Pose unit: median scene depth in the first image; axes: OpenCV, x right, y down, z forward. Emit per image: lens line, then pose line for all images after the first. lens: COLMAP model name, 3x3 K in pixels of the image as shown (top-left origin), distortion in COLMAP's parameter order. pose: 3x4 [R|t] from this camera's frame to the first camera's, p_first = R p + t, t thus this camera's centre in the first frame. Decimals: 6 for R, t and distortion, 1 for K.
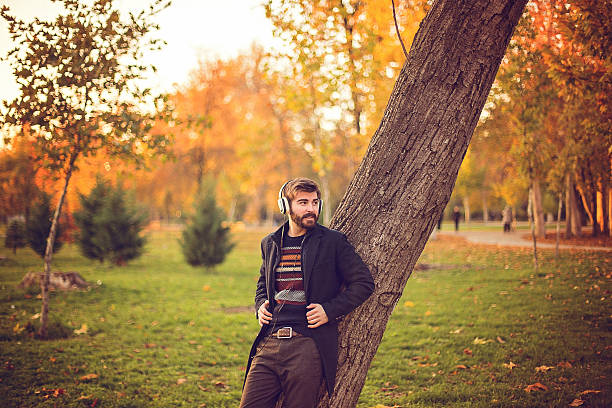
lens RADIAL K [[907.4, 0, 305.9], [0, 907.4, 206.1], [0, 0, 1]] dist [-0.068300, 0.000000]
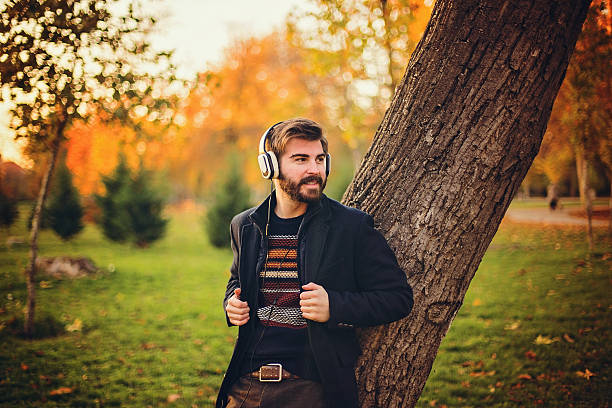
lens RADIAL K [[907.4, 0, 327.0], [0, 907.4, 206.4], [0, 0, 1]] dist [-0.068300, 0.000000]
pose [[0.999782, -0.009978, -0.018360, 0.011033], [0.010398, 0.999683, 0.022909, 0.006512], [0.018126, -0.023095, 0.999569, 0.167538]]
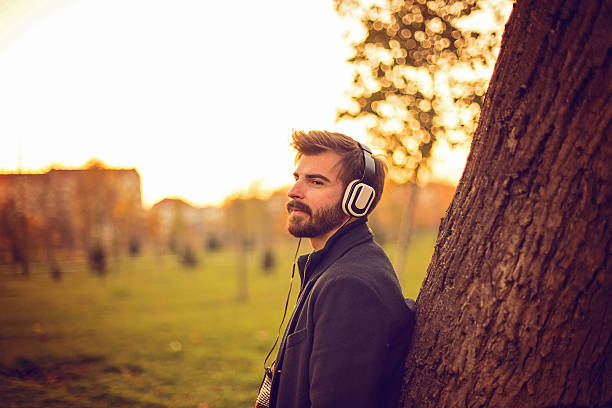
lens RADIAL K [[907.4, 0, 316.7], [0, 907.4, 214.5], [0, 0, 1]] dist [-0.068300, 0.000000]
pose [[0.860098, -0.053878, -0.507276, 0.086679], [0.055729, 0.998379, -0.011548, 0.005989], [0.507076, -0.018338, 0.861706, 0.273564]]
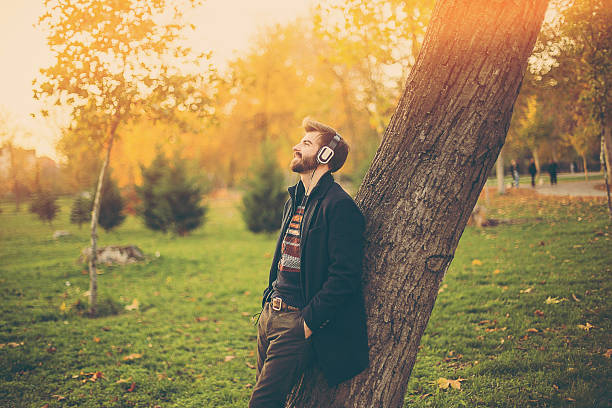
lens RADIAL K [[907.4, 0, 324.7], [0, 907.4, 199.1], [0, 0, 1]] dist [-0.068300, 0.000000]
pose [[0.997219, -0.048478, -0.056611, 0.016388], [0.050356, 0.998211, 0.032232, 0.004379], [0.054948, -0.034993, 0.997876, 0.066510]]
